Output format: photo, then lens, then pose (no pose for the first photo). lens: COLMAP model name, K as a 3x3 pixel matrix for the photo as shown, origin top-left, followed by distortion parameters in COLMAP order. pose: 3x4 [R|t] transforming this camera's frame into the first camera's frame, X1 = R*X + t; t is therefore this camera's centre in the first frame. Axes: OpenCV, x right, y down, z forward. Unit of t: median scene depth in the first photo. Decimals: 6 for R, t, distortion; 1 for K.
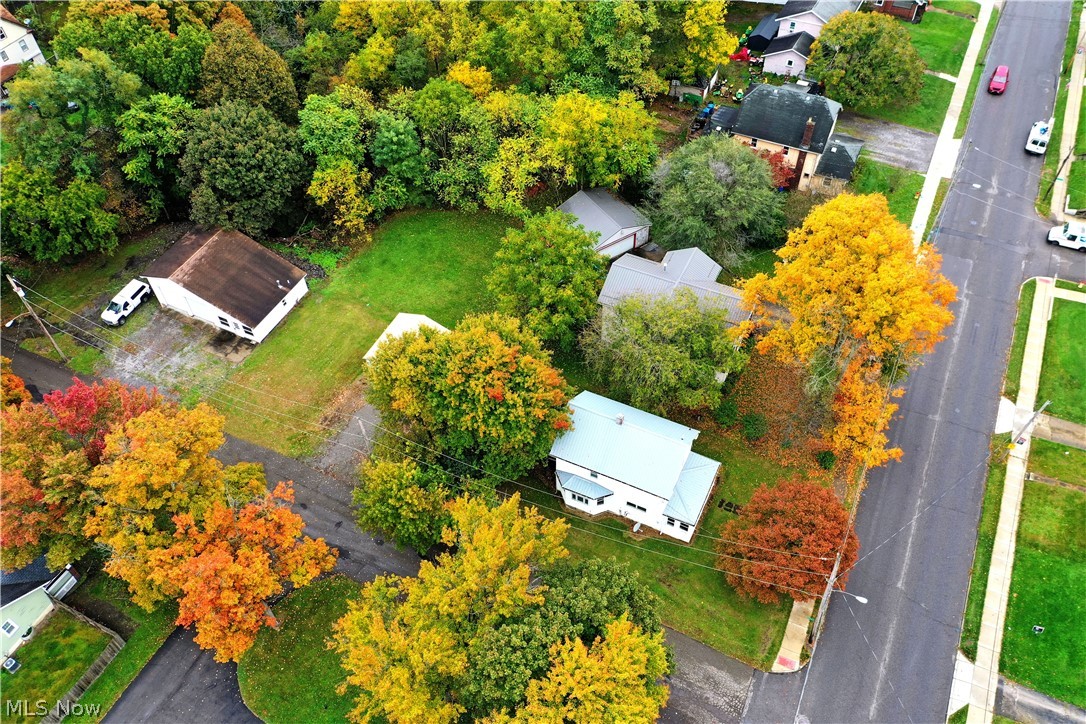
lens RADIAL K [[869.9, 0, 543.0], [0, 869.9, 362.0], [0, 0, 1]] dist [0.030950, -0.002723]
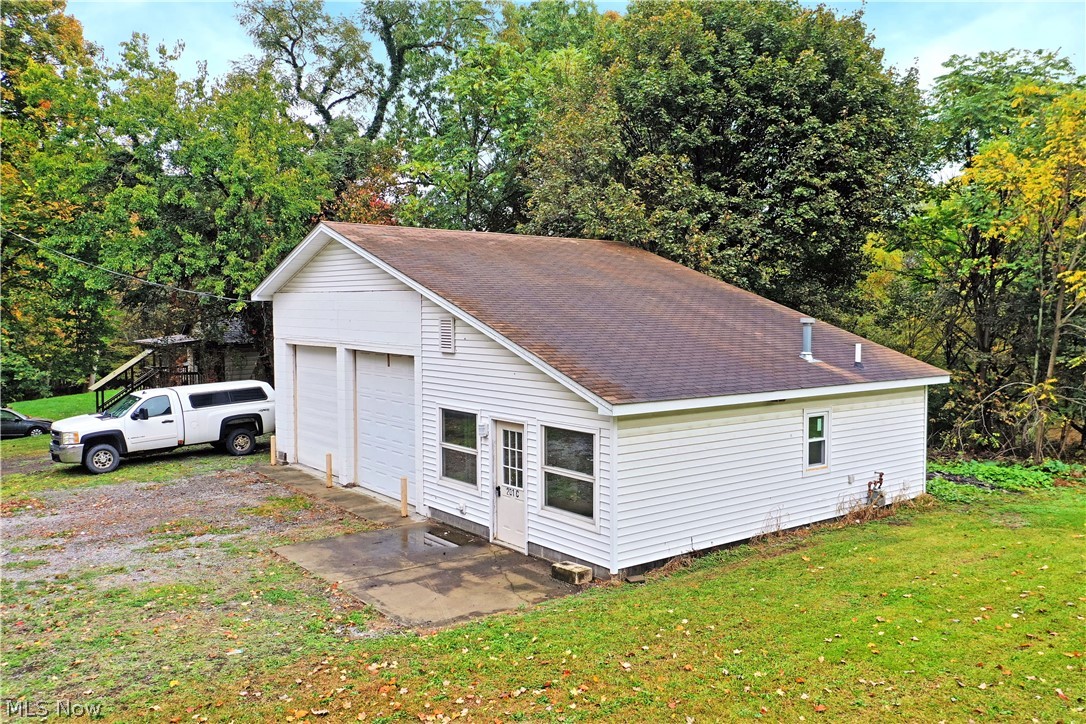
lens RADIAL K [[869.9, 0, 543.0], [0, 869.9, 362.0], [0, 0, 1]] dist [0.030950, -0.002723]
pose [[0.900658, 0.031544, -0.433383, -0.262867], [-0.333957, 0.688352, -0.643929, 0.048145], [0.278008, 0.724691, 0.630503, 0.842798]]
